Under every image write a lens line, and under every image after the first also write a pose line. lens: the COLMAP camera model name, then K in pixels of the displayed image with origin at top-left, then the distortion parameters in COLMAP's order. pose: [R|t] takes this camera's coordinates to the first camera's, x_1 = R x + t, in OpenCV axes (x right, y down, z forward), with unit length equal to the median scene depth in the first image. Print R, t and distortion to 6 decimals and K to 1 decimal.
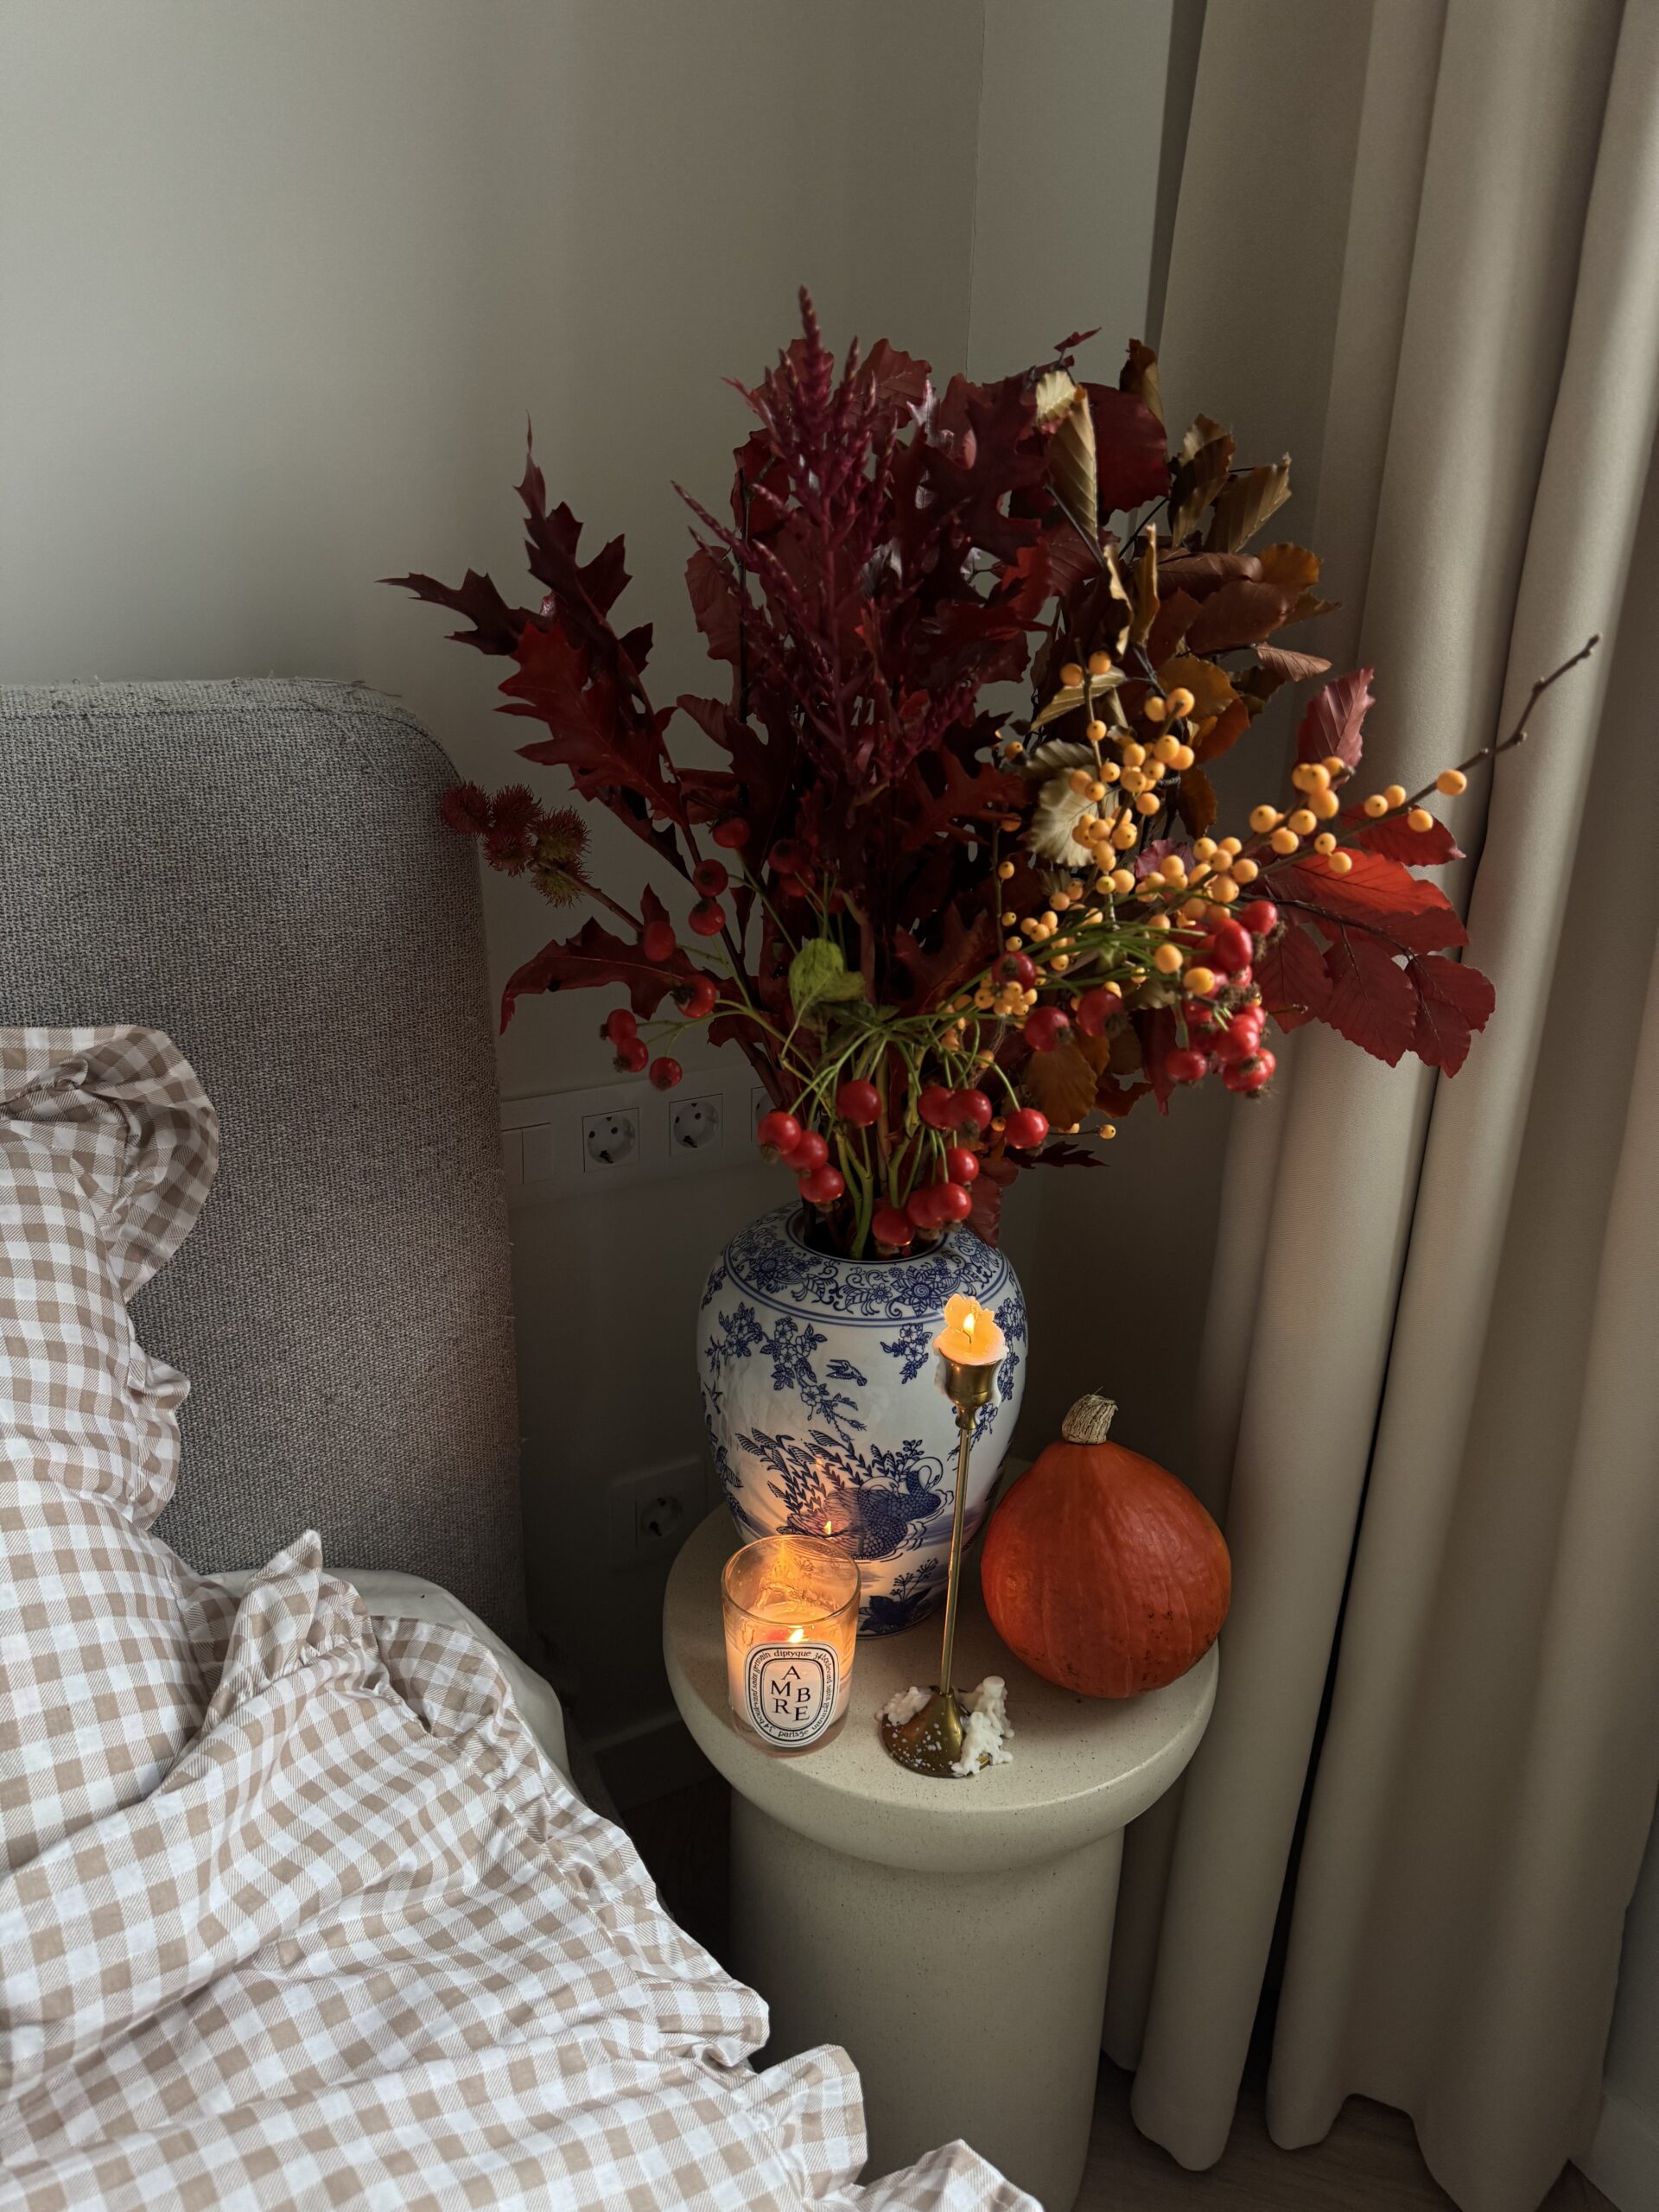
lens RADIAL K [[1562.8, 0, 849.9], [0, 1562.8, 1109.5], [0, 0, 1]] dist [0.181658, -0.396124]
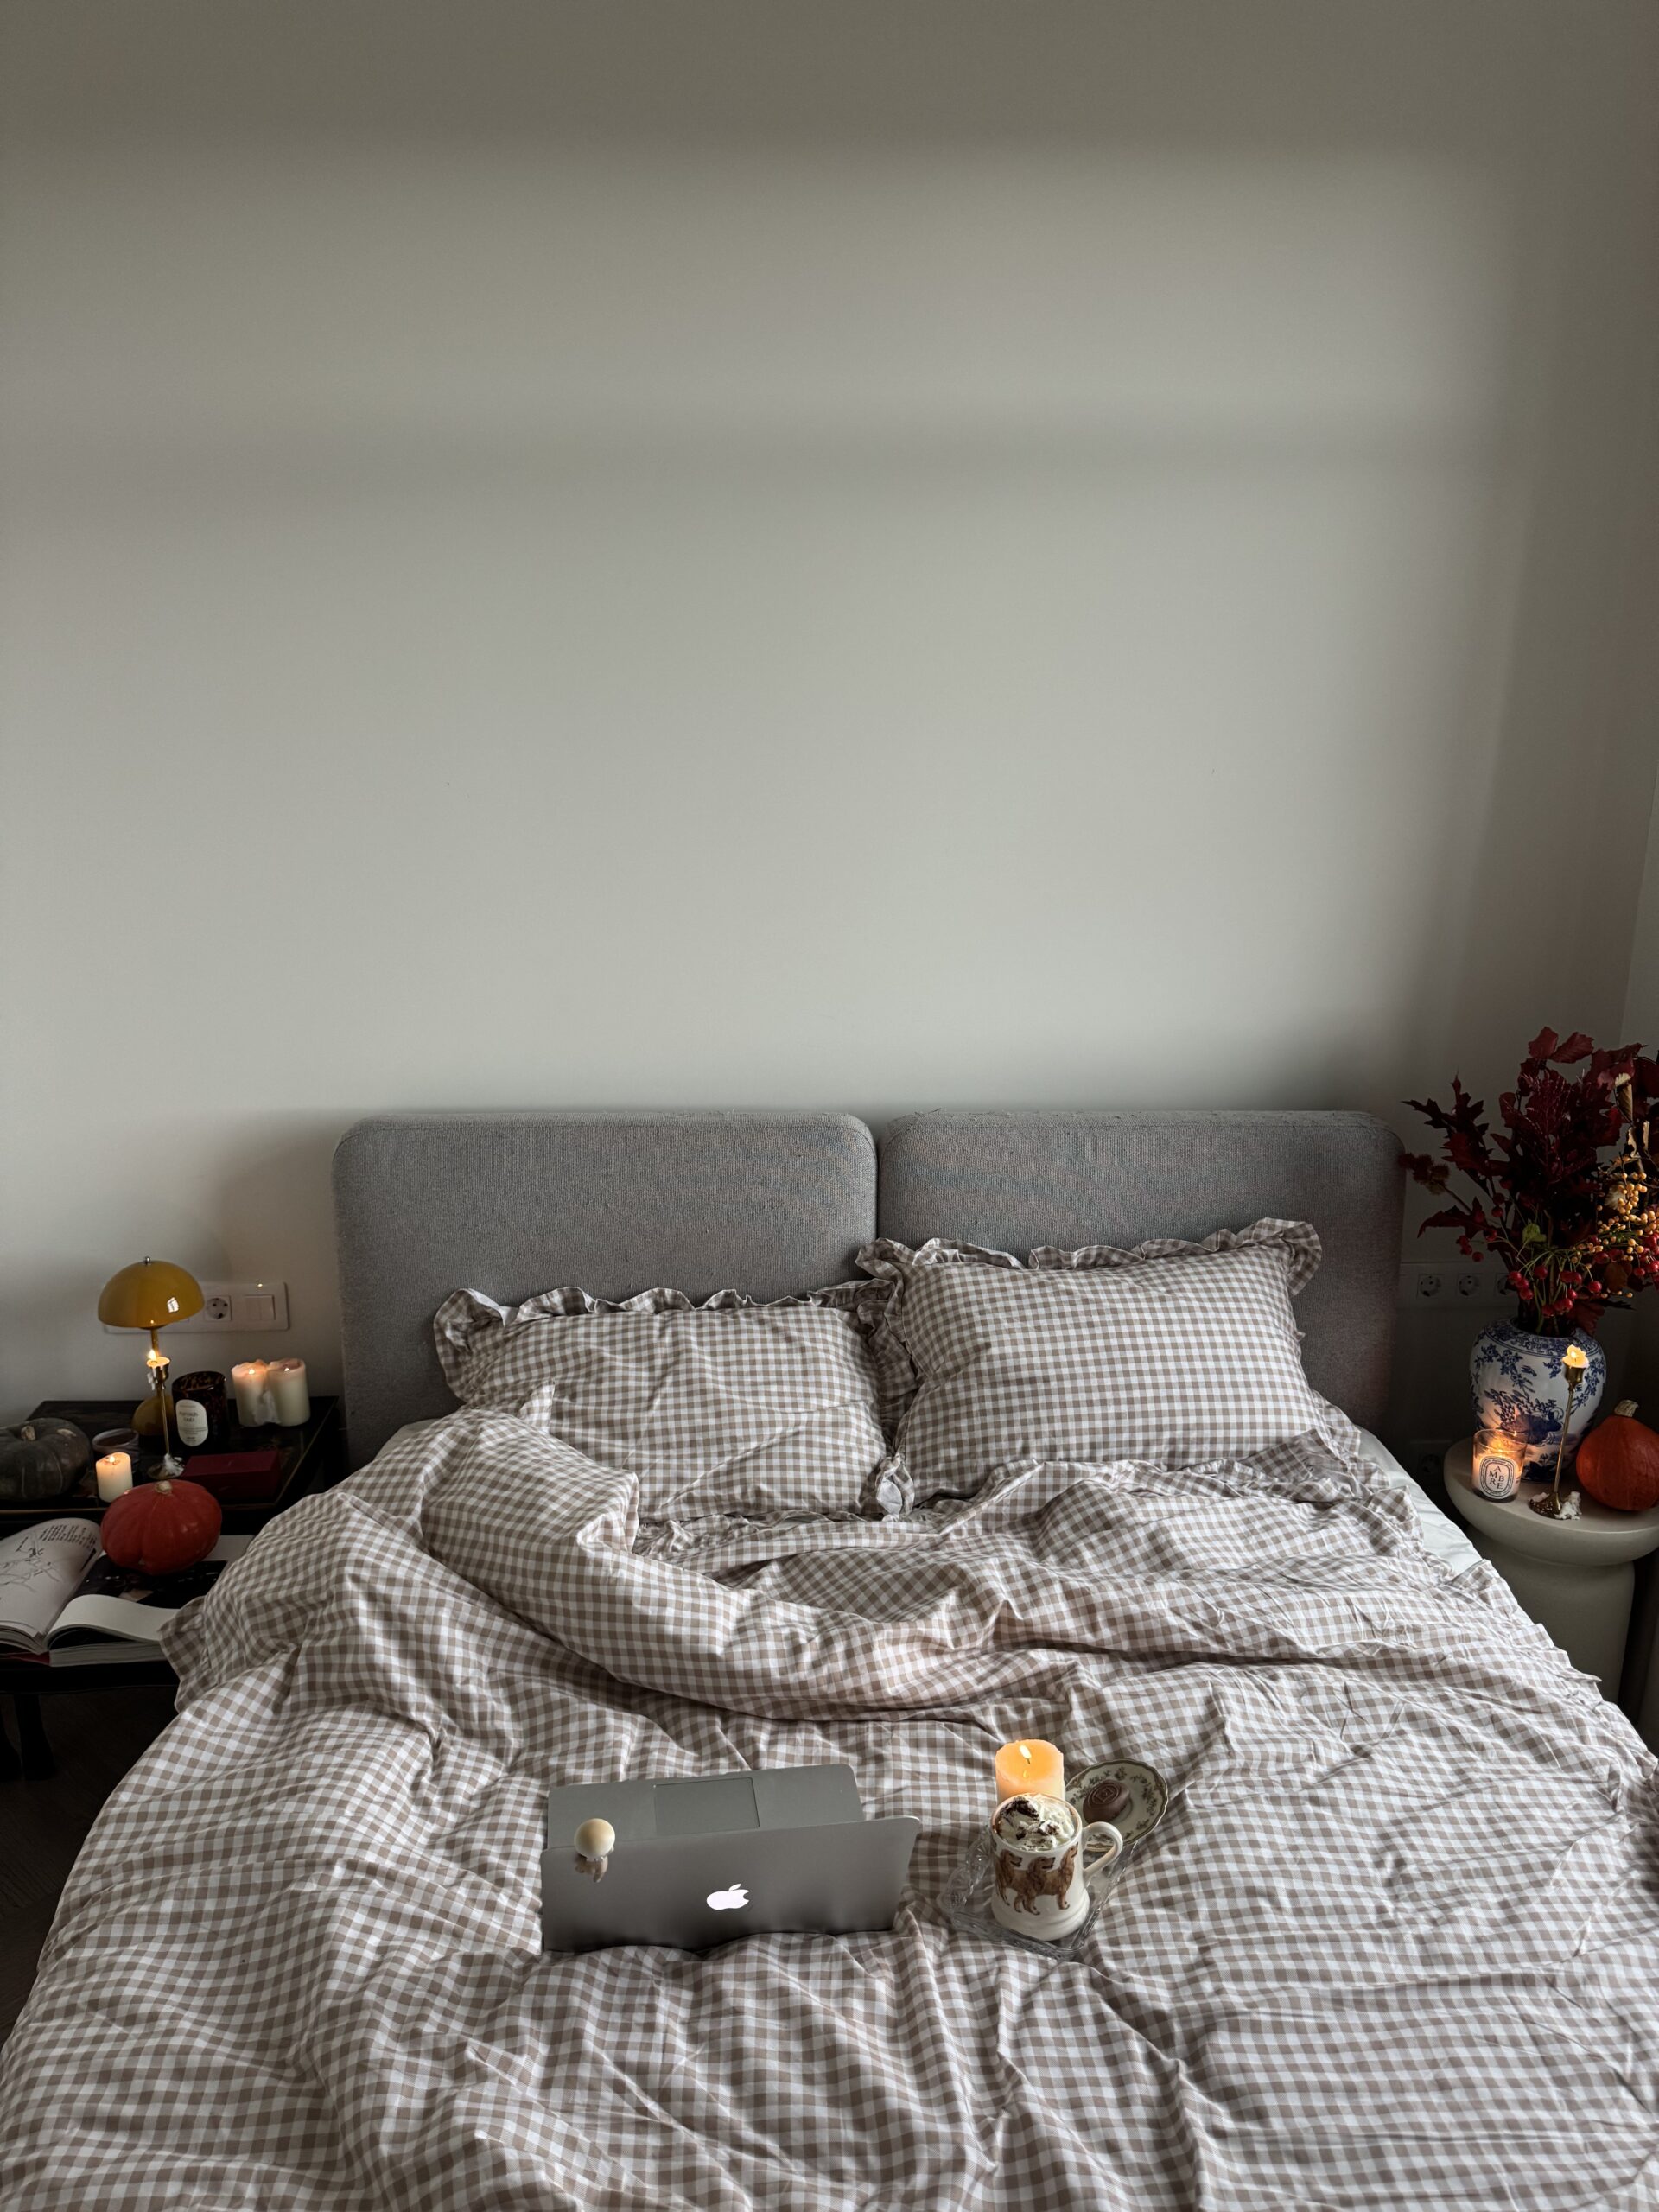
lens RADIAL K [[1562.8, 0, 849.9], [0, 1562.8, 1109.5], [0, 0, 1]] dist [0.181658, -0.396124]
pose [[0.904846, 0.091169, -0.415863, 0.042542], [-0.139607, 0.986331, -0.087529, 0.123618], [0.402199, 0.137258, 0.905205, -2.160712]]
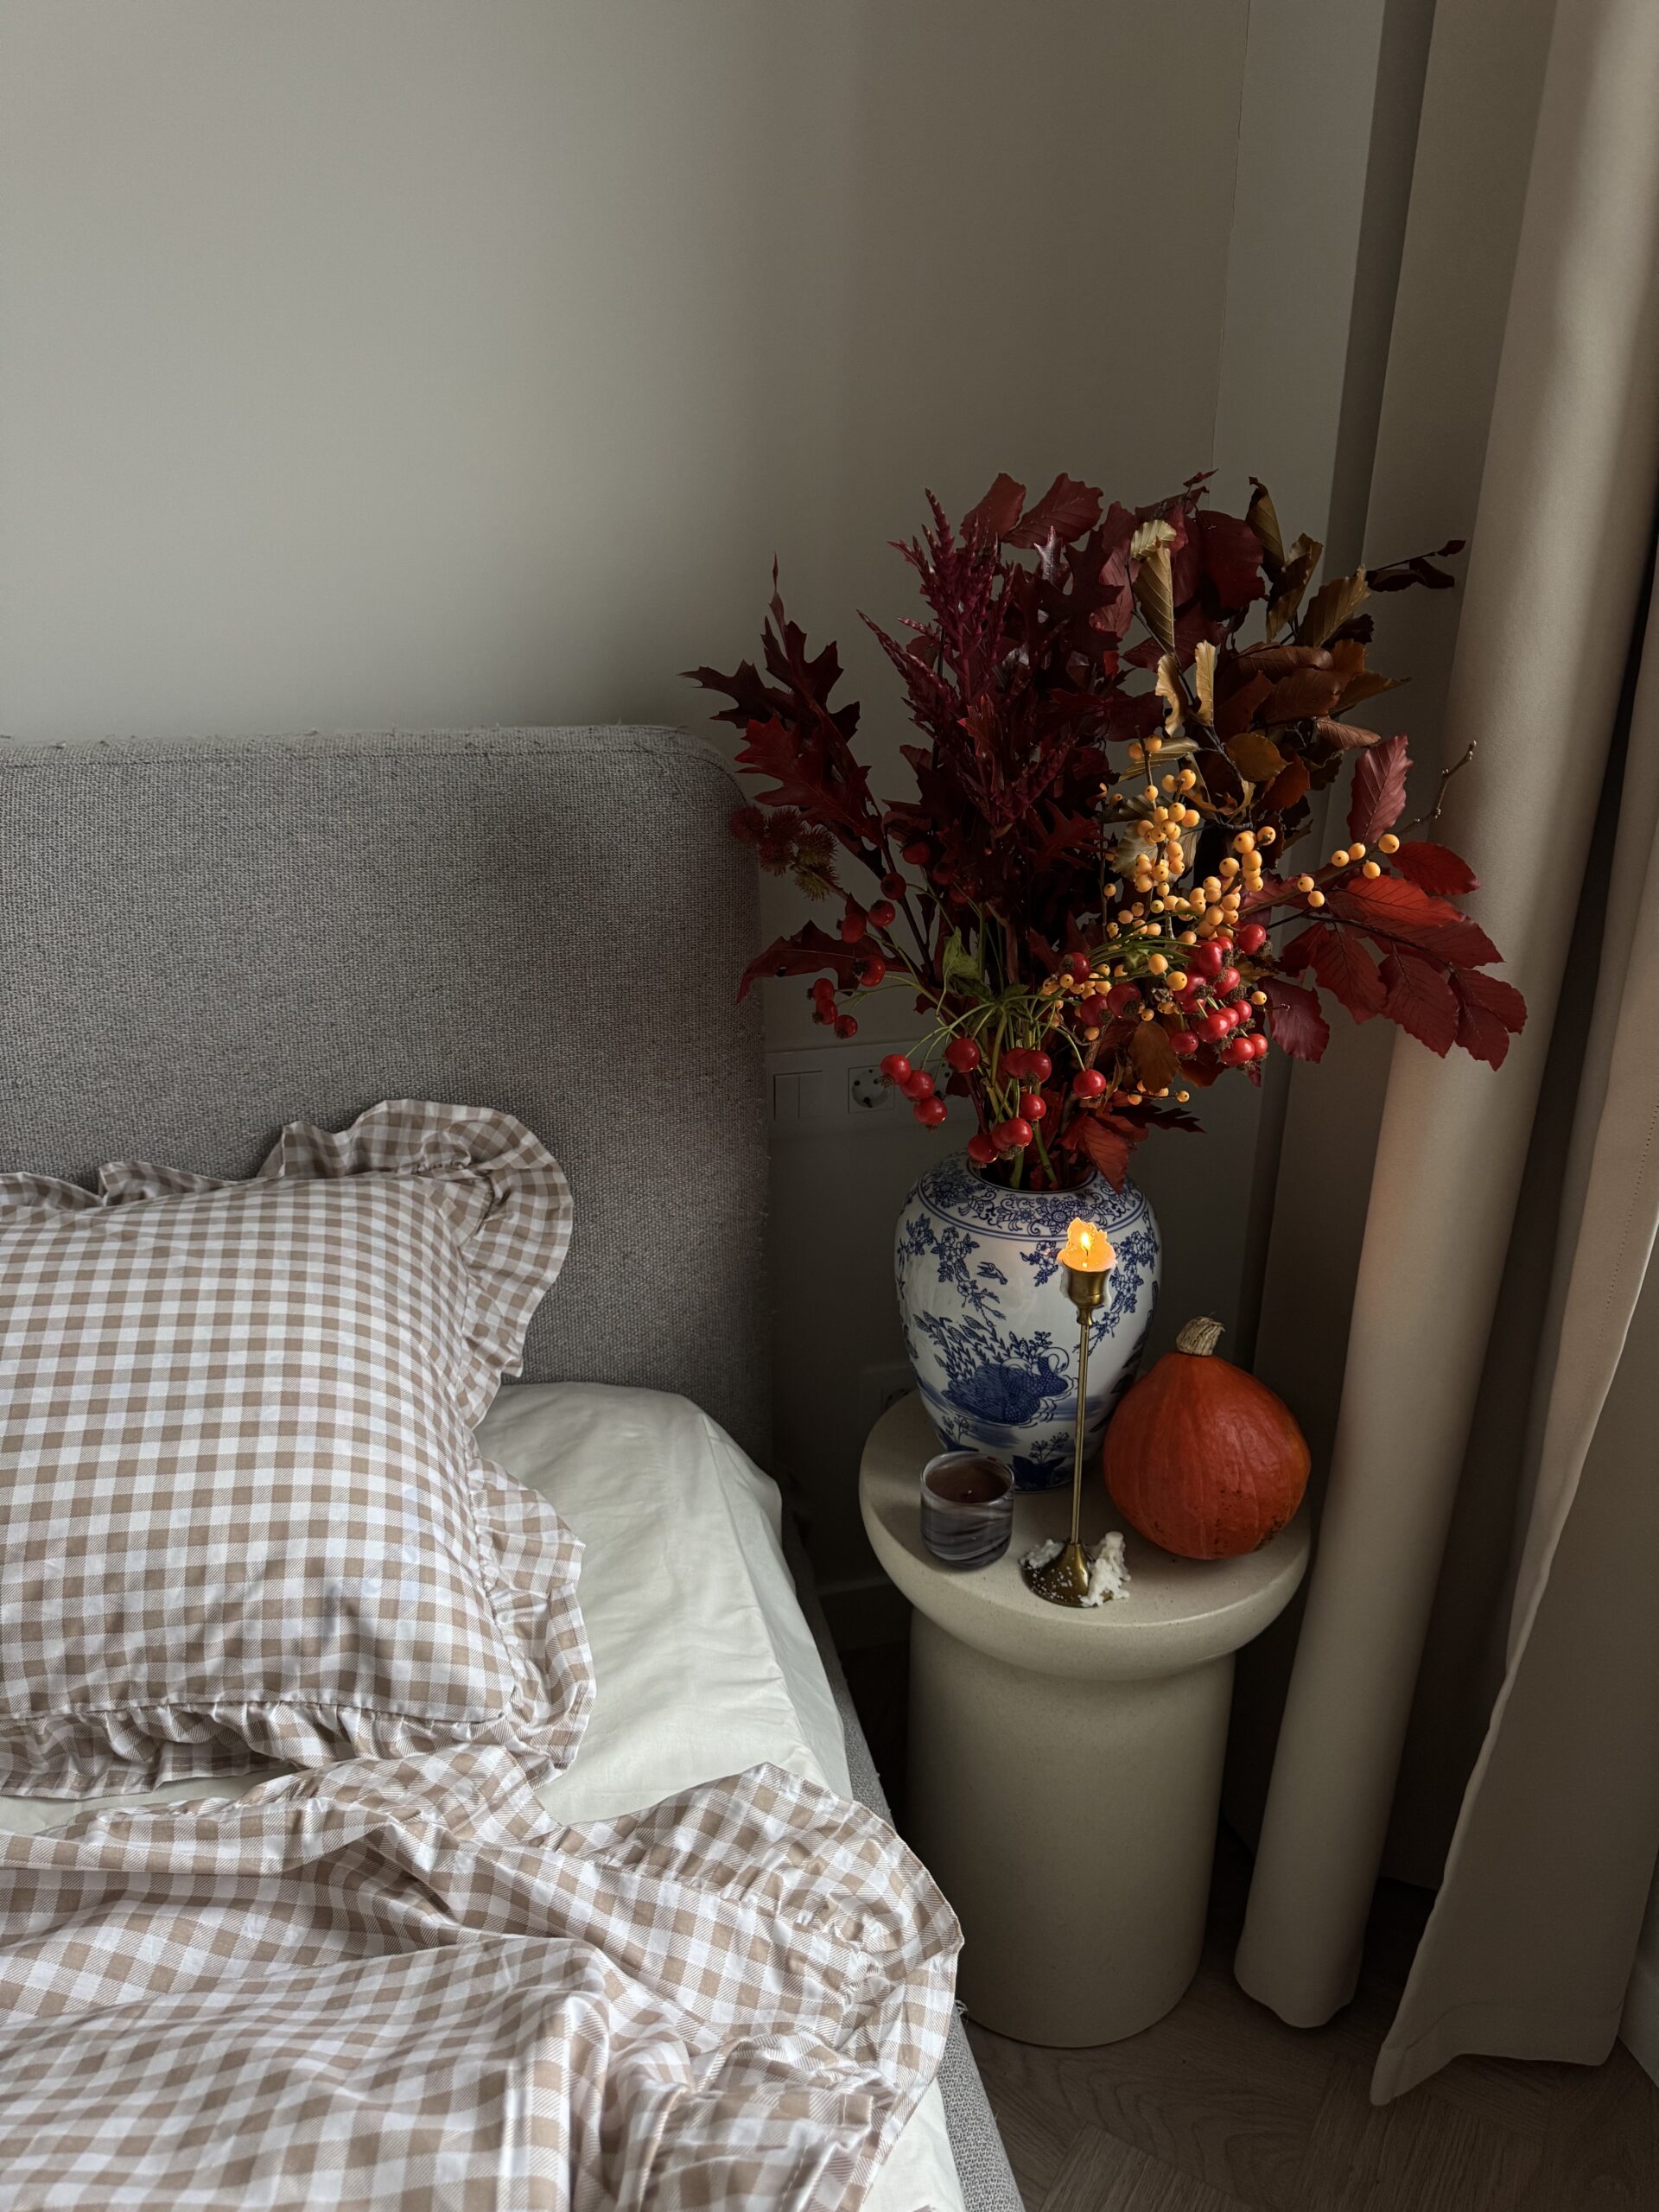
lens RADIAL K [[1562.8, 0, 849.9], [0, 1562.8, 1109.5], [0, 0, 1]] dist [0.181658, -0.396124]
pose [[0.966522, 0.073589, -0.245805, 0.188996], [-0.070078, 0.997276, 0.023012, 0.012575], [0.246829, -0.005016, 0.969046, -0.269051]]
